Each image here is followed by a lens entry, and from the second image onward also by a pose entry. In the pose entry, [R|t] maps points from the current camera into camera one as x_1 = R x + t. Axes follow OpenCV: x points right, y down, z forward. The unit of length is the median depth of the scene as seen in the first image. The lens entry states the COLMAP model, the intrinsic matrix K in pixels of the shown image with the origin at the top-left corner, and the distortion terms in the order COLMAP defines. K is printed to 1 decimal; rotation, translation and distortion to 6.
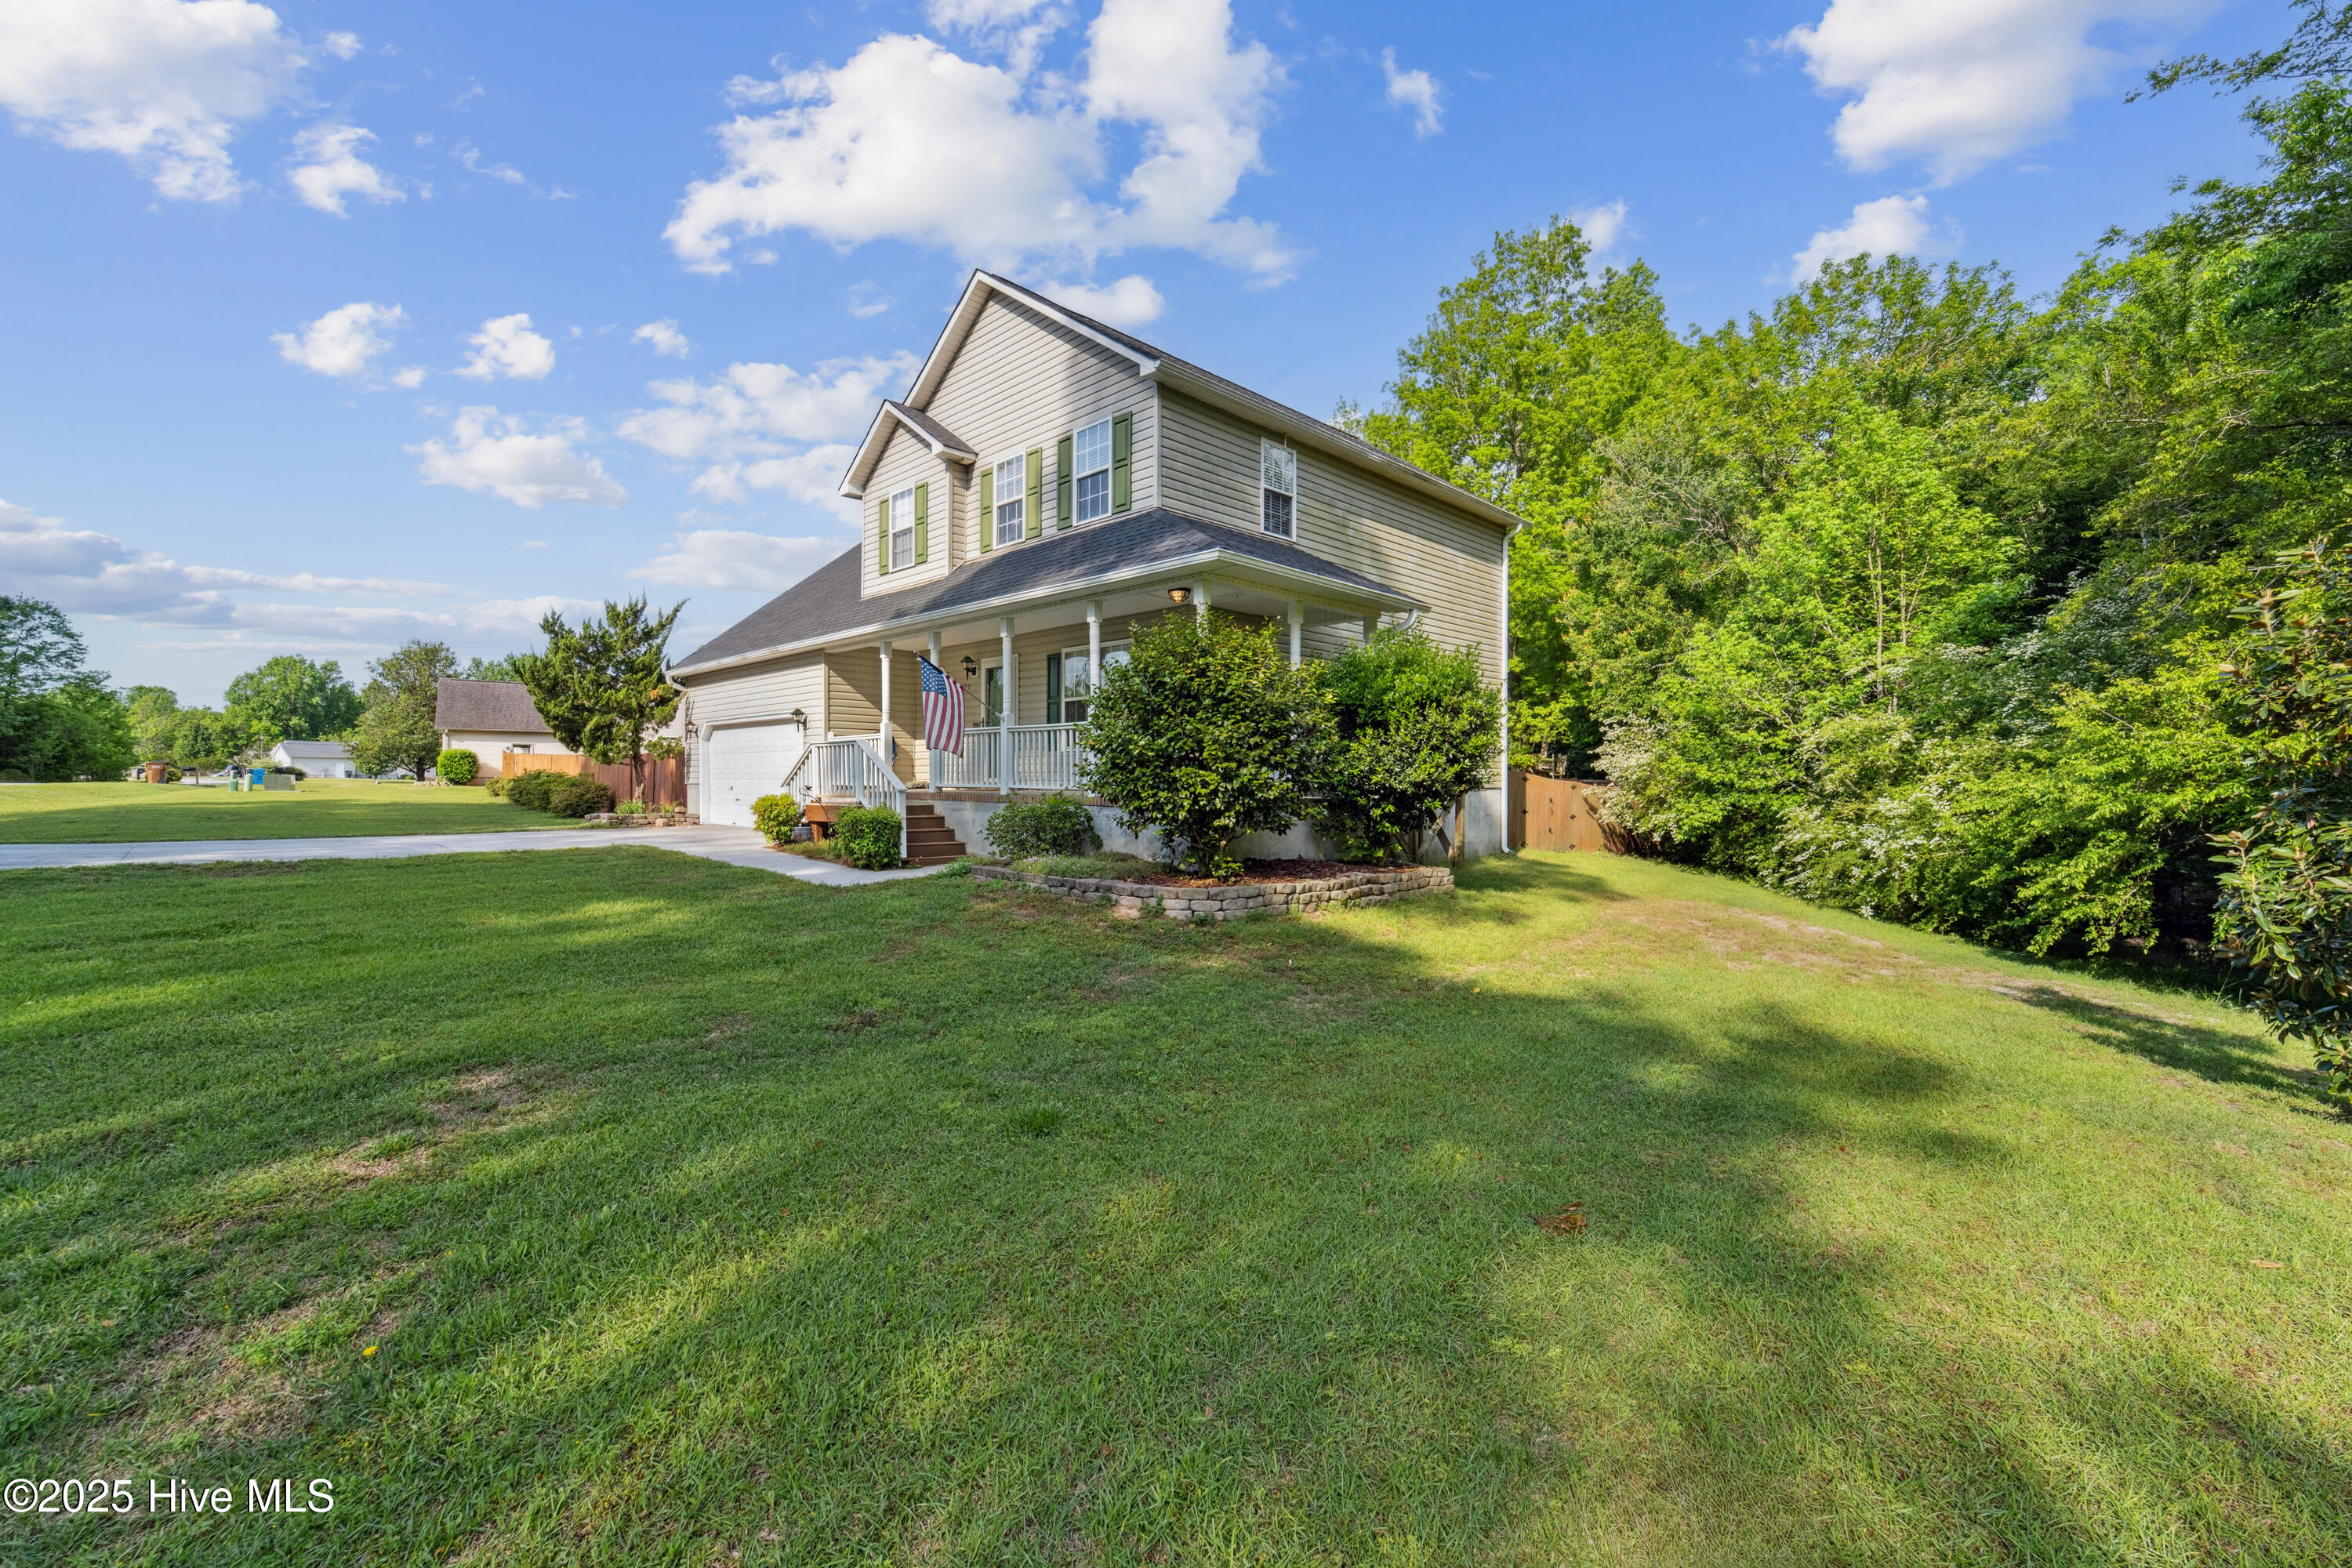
lens RADIAL K [[945.5, 0, 1176.0], [0, 945.5, 784.0], [0, 0, 1]] dist [-0.001514, -0.000250]
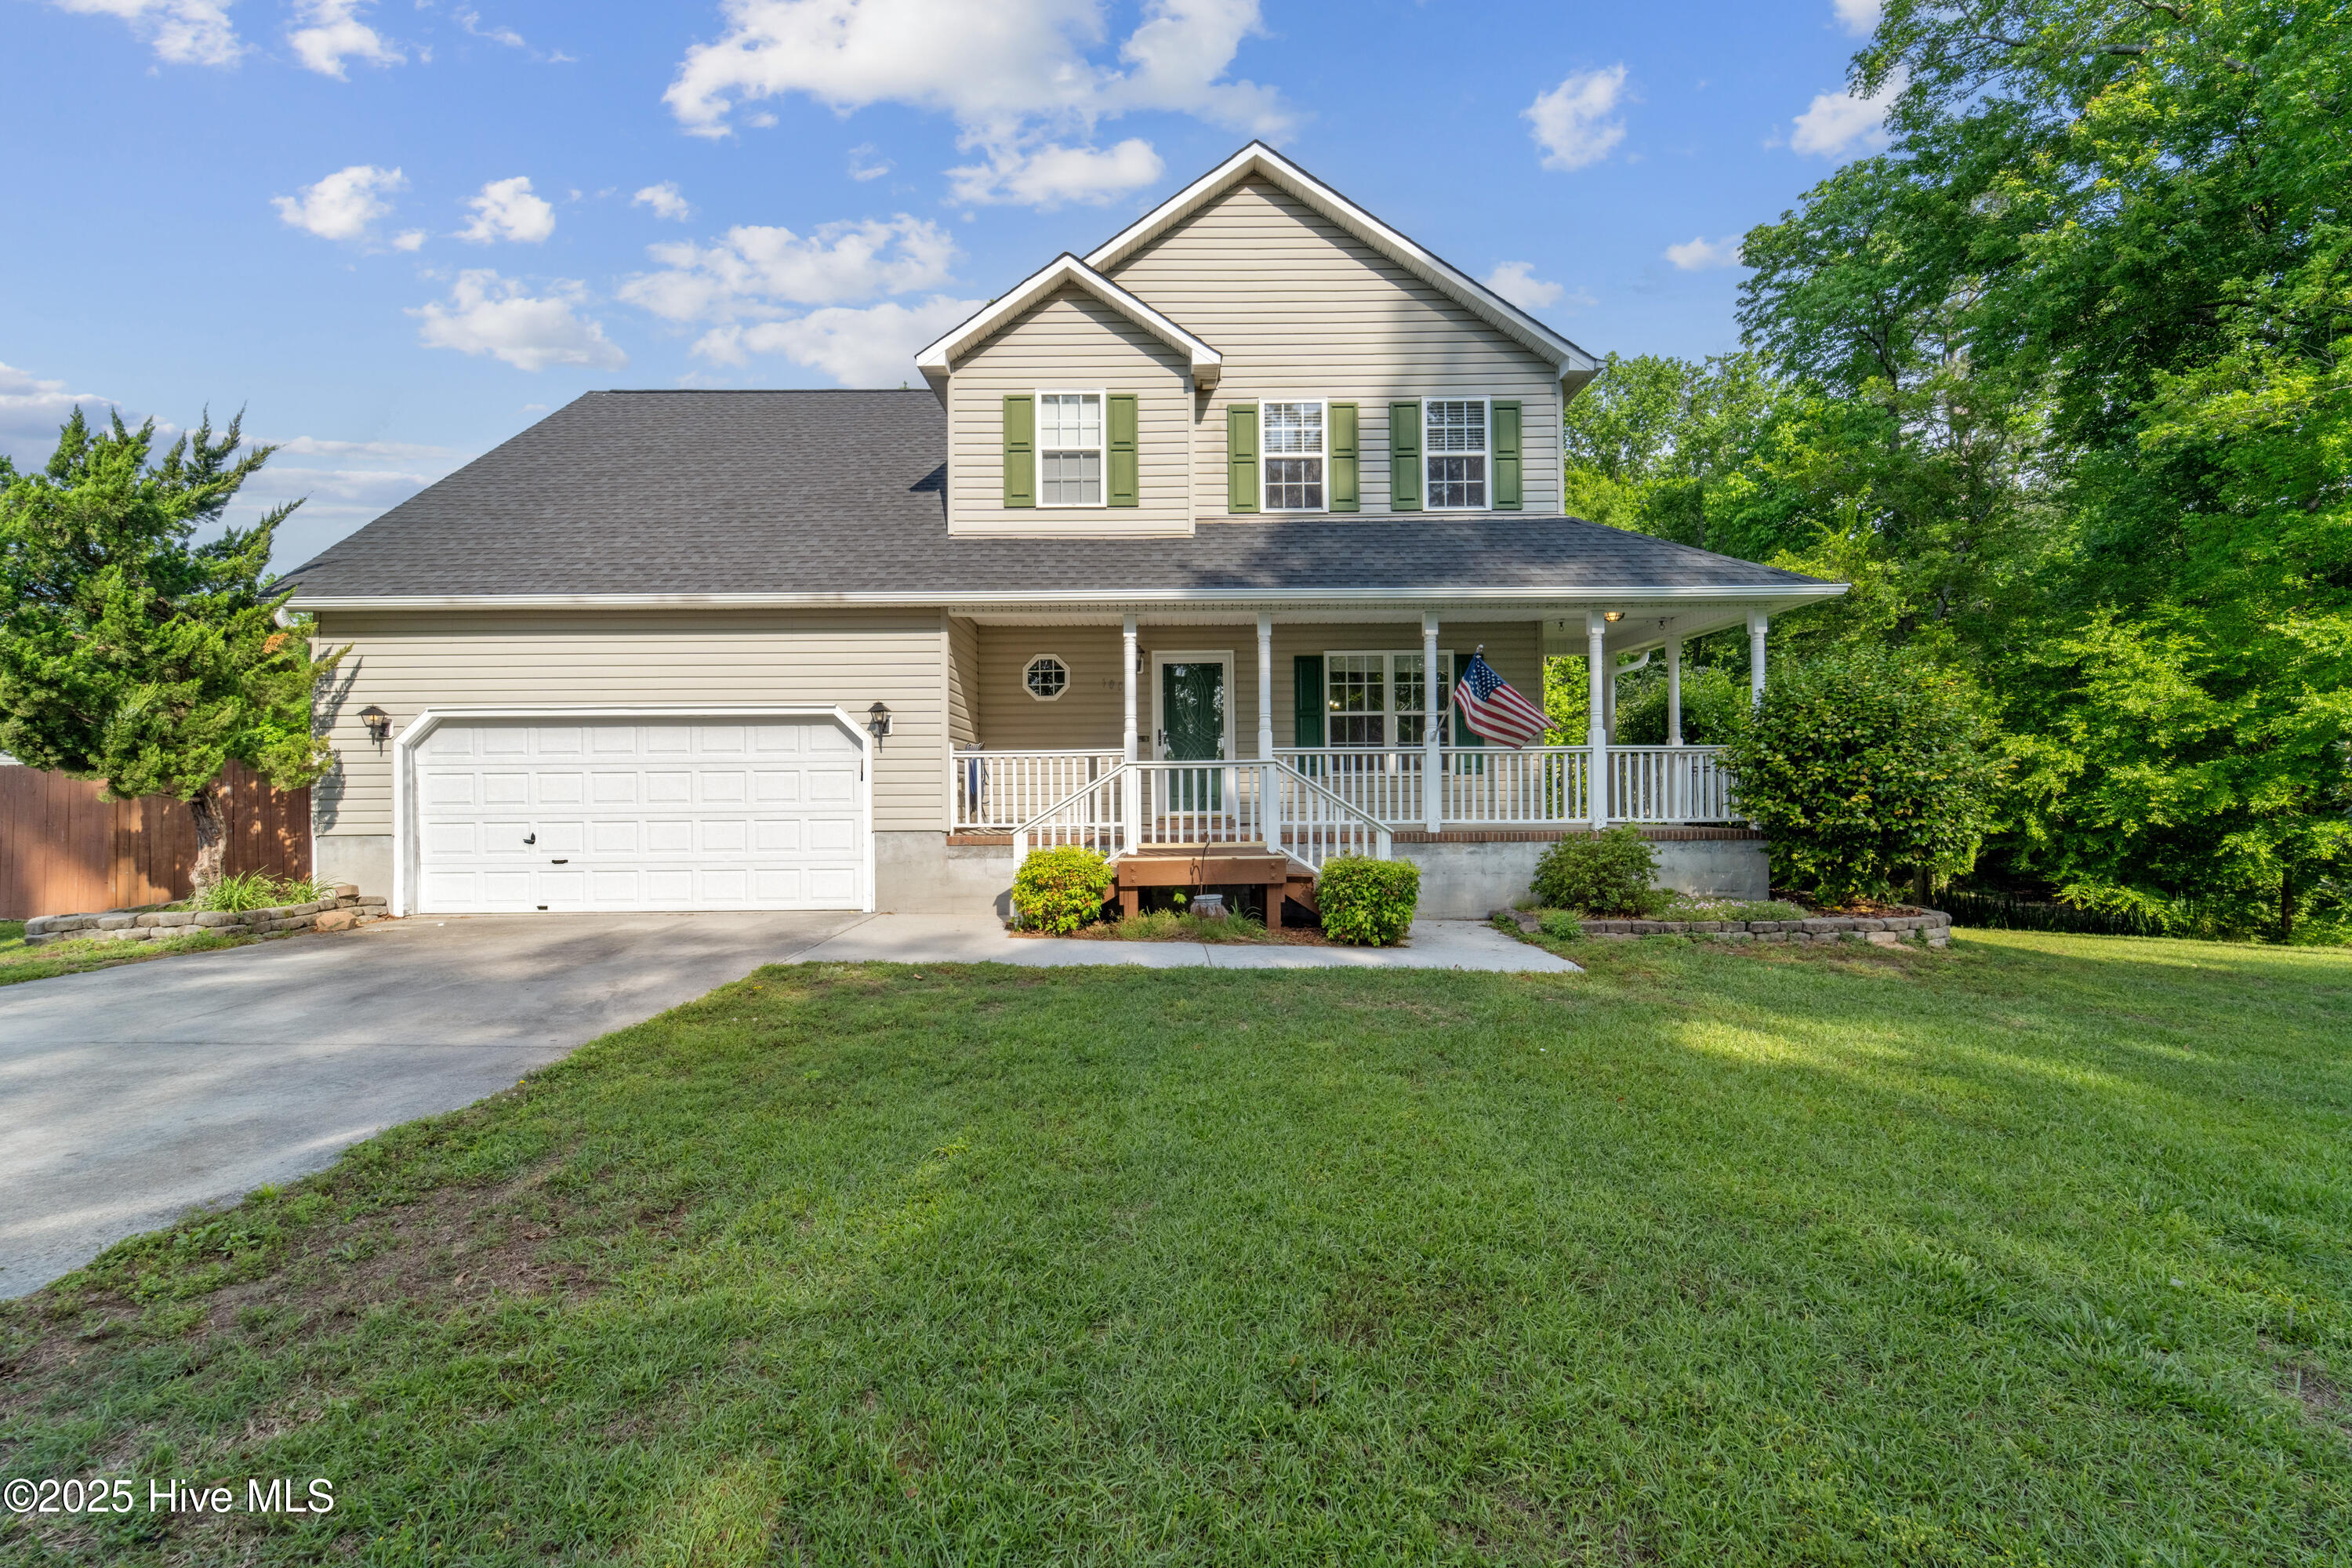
lens RADIAL K [[942.1, 0, 1173.6], [0, 942.1, 772.6], [0, 0, 1]] dist [-0.001585, -0.000018]
pose [[0.710725, 0.005242, 0.703450, -0.572555], [0.015292, 0.999621, -0.022899, -0.015977], [-0.703304, 0.027032, 0.710375, 0.379554]]
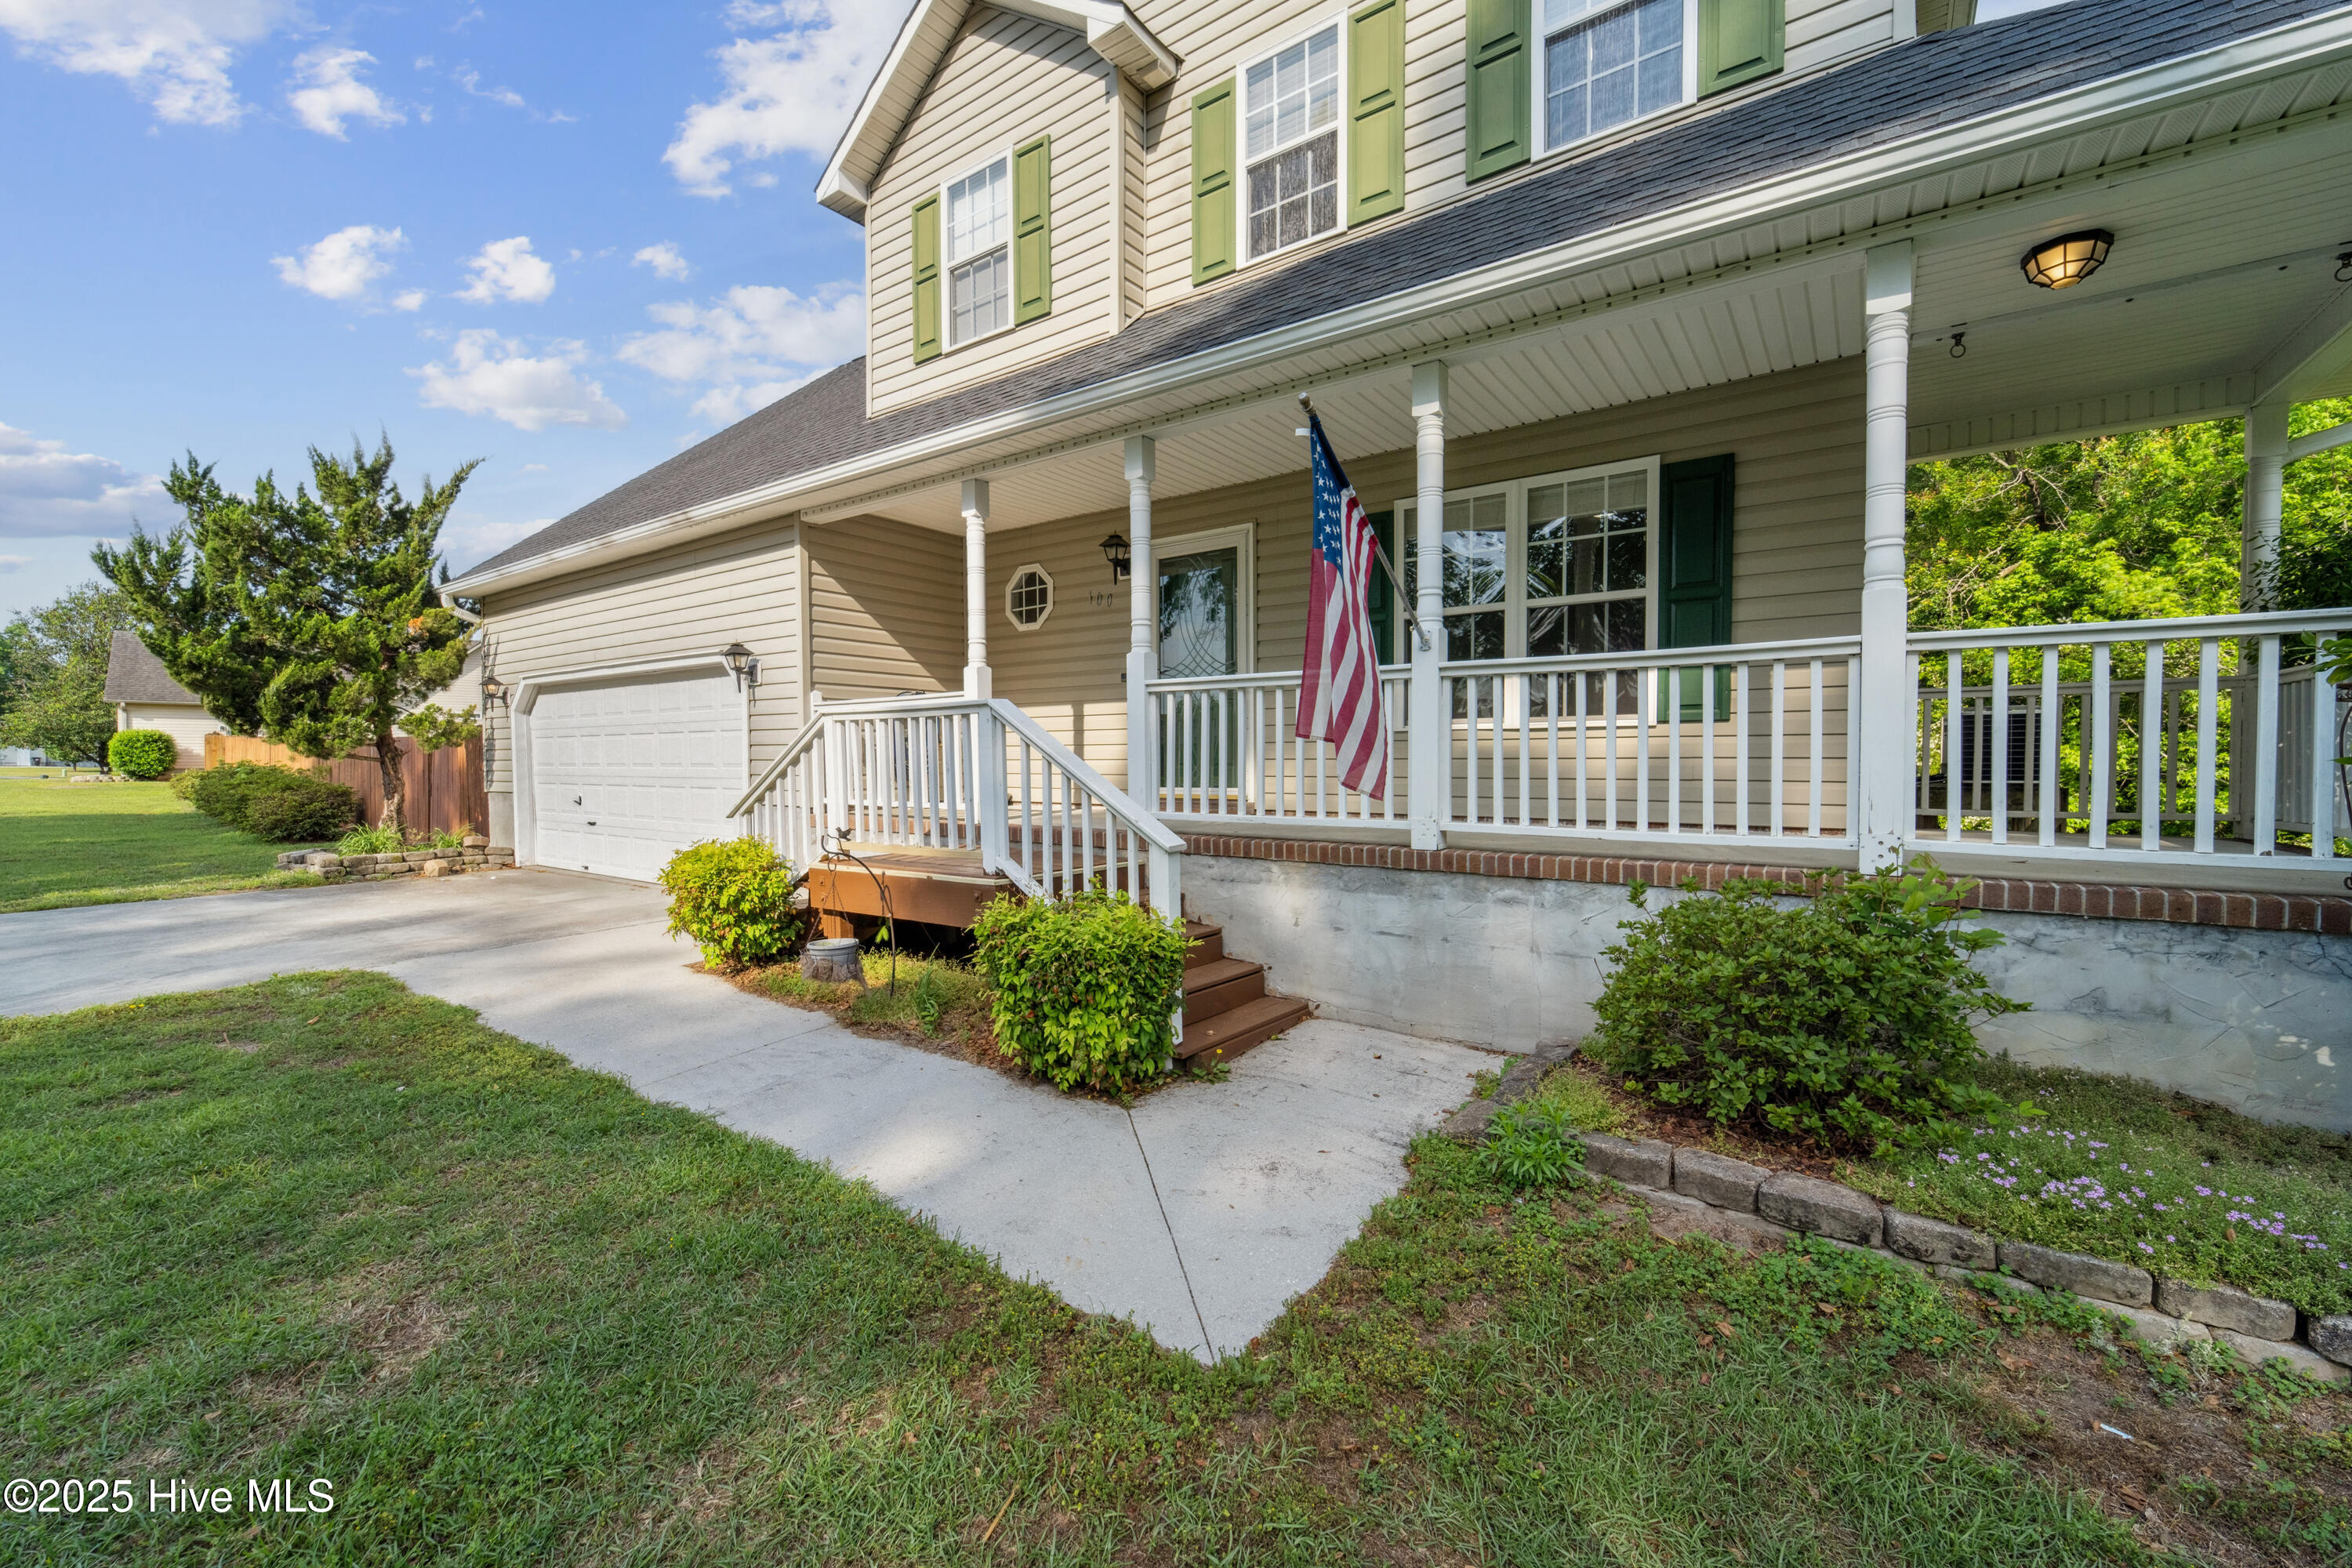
lens RADIAL K [[945.8, 0, 1164.6], [0, 945.8, 784.0], [0, 0, 1]] dist [0.000138, -0.000300]
pose [[0.990025, -0.010417, 0.140508, -0.214061], [0.007270, 0.999712, 0.022892, -0.015518], [-0.140706, -0.021643, 0.989815, 0.418315]]
